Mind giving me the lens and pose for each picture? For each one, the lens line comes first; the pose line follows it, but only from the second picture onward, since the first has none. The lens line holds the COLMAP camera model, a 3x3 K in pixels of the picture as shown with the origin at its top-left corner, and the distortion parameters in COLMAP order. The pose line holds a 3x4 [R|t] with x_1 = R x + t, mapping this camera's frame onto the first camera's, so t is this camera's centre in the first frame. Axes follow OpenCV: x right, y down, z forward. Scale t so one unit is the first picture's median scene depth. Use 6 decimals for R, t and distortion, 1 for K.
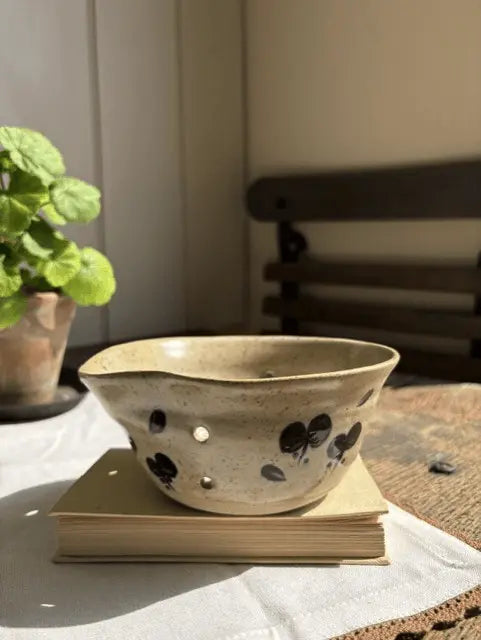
lens RADIAL K [[528.5, 0, 240.5], [0, 528.5, 320.0], [0, 0, 1]] dist [-0.002458, -0.002231]
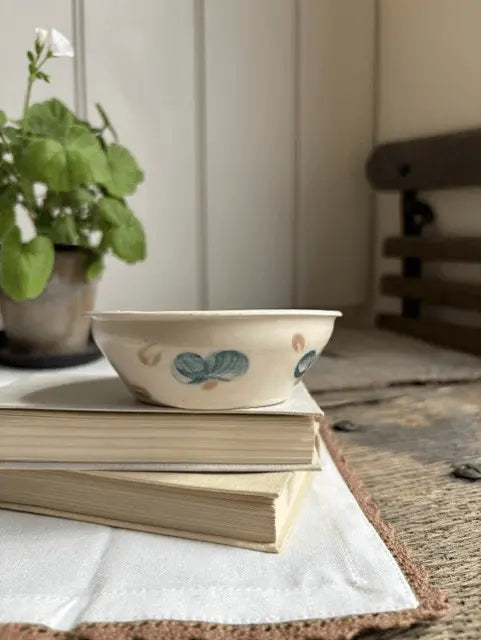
lens RADIAL K [[528.5, 0, 240.5], [0, 528.5, 320.0], [0, 0, 1]] dist [-0.002458, -0.002231]
pose [[0.933221, 0.053746, -0.355260, 0.291270], [-0.051063, 0.998552, 0.016932, 0.057515], [0.355656, 0.002340, 0.934614, 0.154897]]
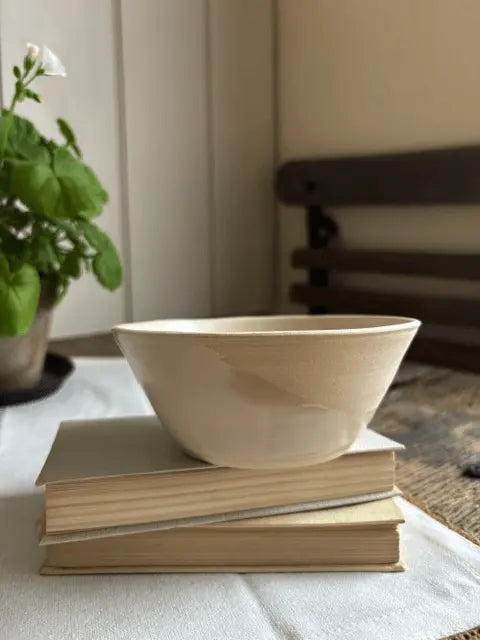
lens RADIAL K [[528.5, 0, 240.0], [0, 528.5, 320.0], [0, 0, 1]] dist [-0.002458, -0.002231]
pose [[0.998012, 0.018373, -0.060283, 0.020868], [-0.017243, 0.999667, 0.019203, 0.007235], [0.060615, -0.018126, 0.997997, 0.062731]]
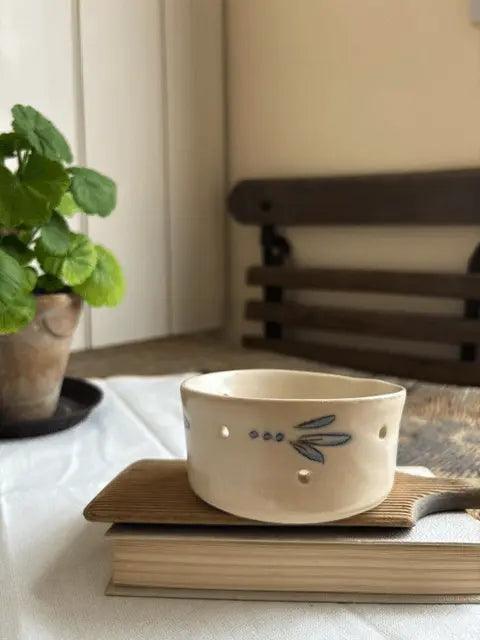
lens RADIAL K [[528.5, 0, 240.0], [0, 528.5, 320.0], [0, 0, 1]] dist [-0.002458, -0.002231]
pose [[0.991805, 0.001807, 0.127749, -0.186289], [0.000049, 0.999895, -0.014524, 0.006835], [-0.127762, 0.014412, 0.991700, 0.082362]]
